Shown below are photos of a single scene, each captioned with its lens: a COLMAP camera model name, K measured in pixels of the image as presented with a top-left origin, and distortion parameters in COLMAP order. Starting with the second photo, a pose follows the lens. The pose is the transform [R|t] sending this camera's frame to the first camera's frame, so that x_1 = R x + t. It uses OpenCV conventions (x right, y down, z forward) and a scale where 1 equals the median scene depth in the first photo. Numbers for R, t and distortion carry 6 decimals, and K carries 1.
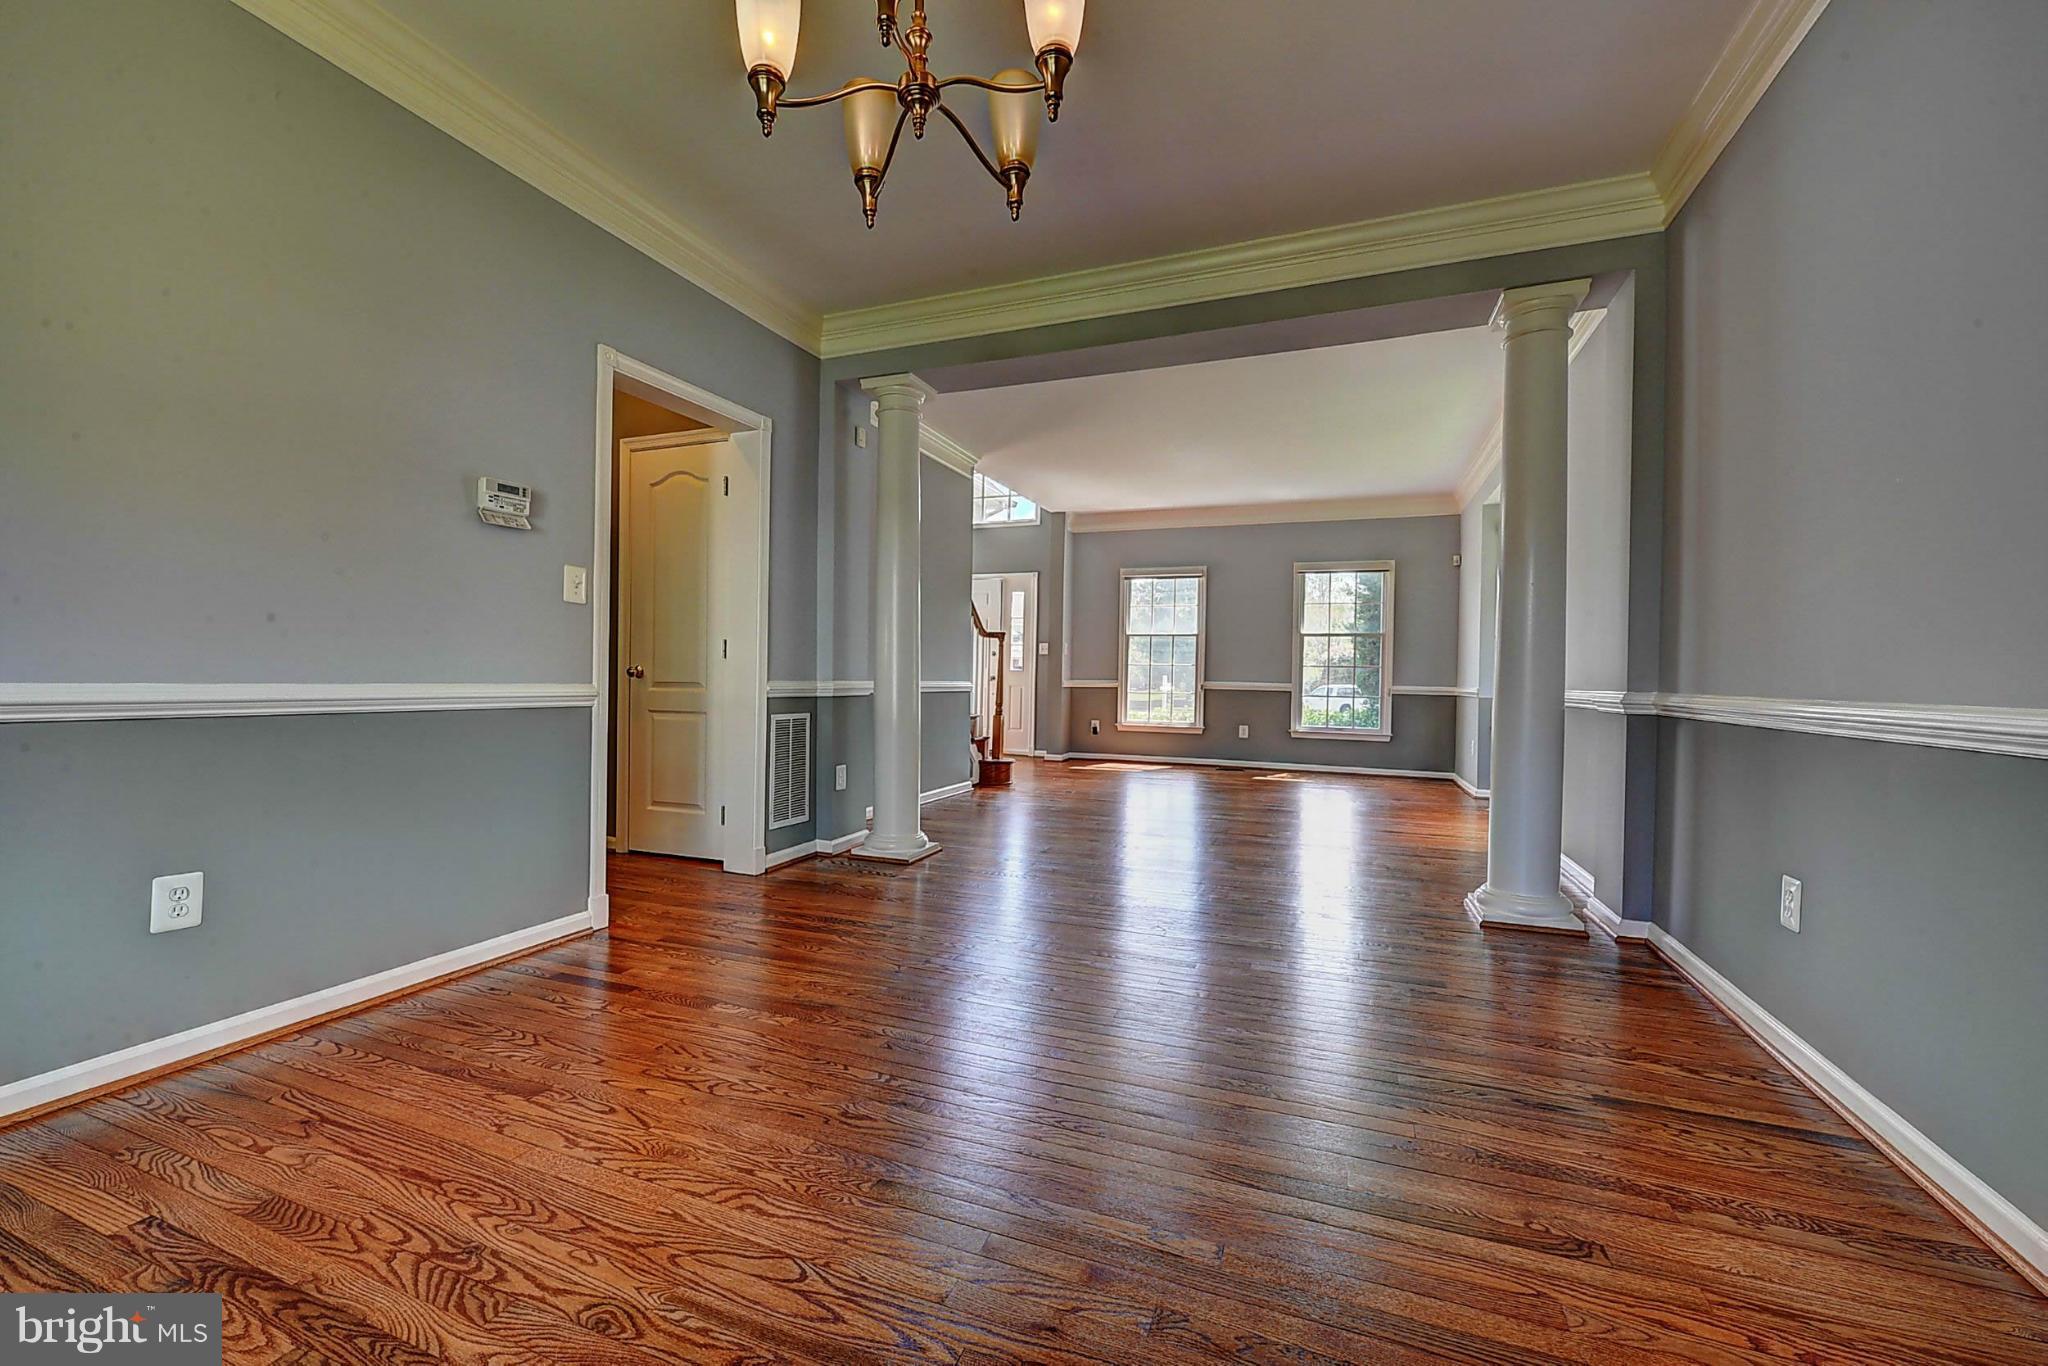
lens RADIAL K [[809.0, 0, 1030.2], [0, 809.0, 682.2], [0, 0, 1]] dist [-0.003882, -0.001559]
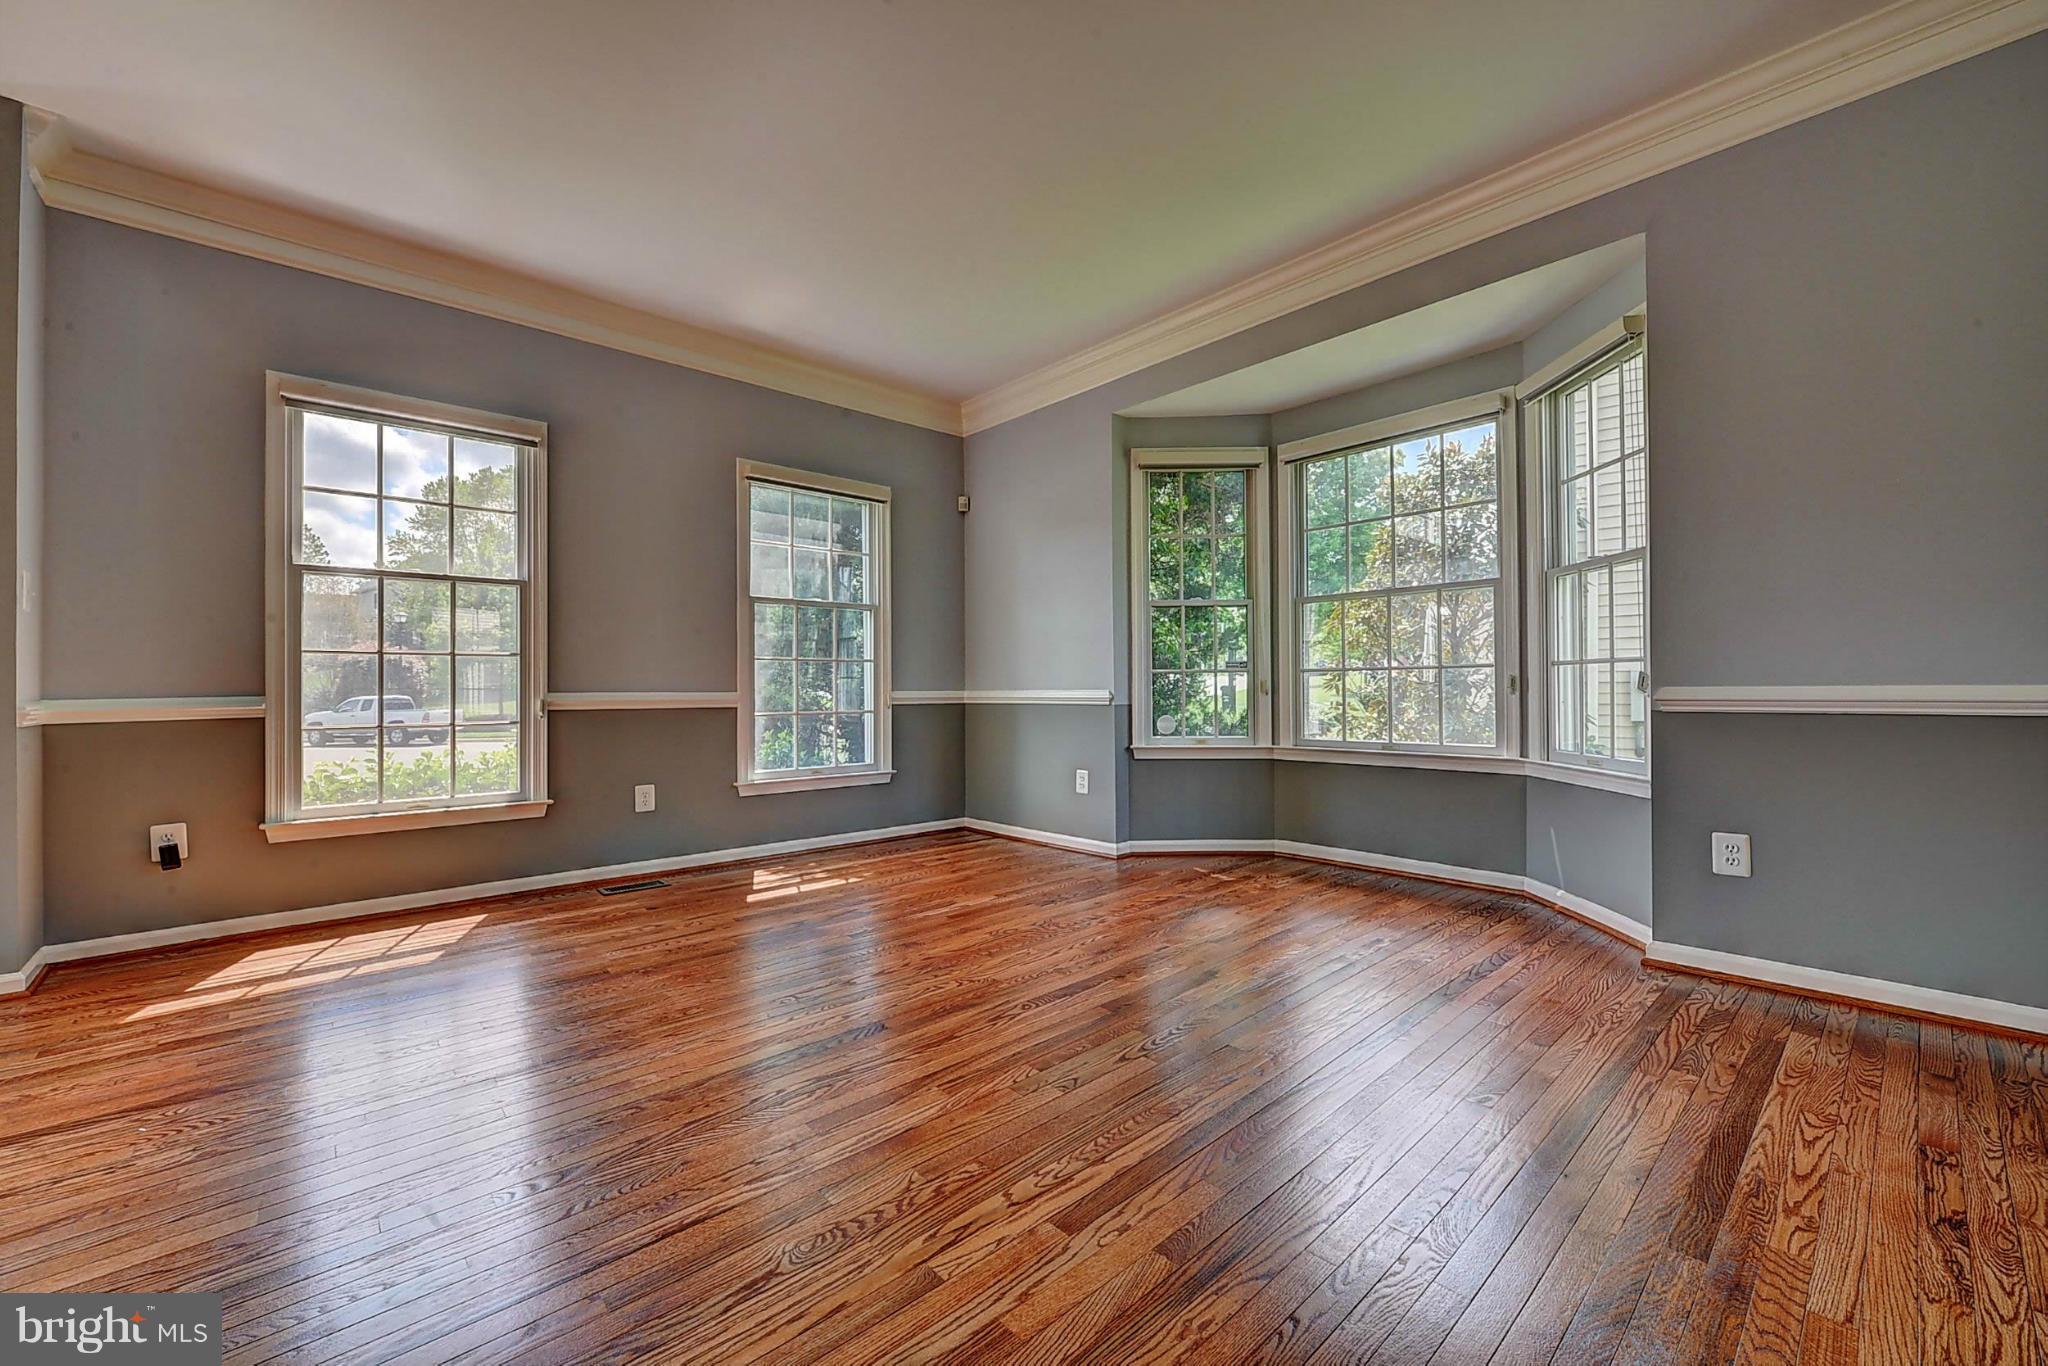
lens RADIAL K [[809.0, 0, 1031.8], [0, 809.0, 680.5], [0, 0, 1]] dist [-0.003882, -0.001559]
pose [[0.455629, -0.014266, 0.890056, -0.151457], [0.022084, 0.999745, 0.004719, -0.011877], [-0.889896, 0.017506, 0.455827, 1.842322]]
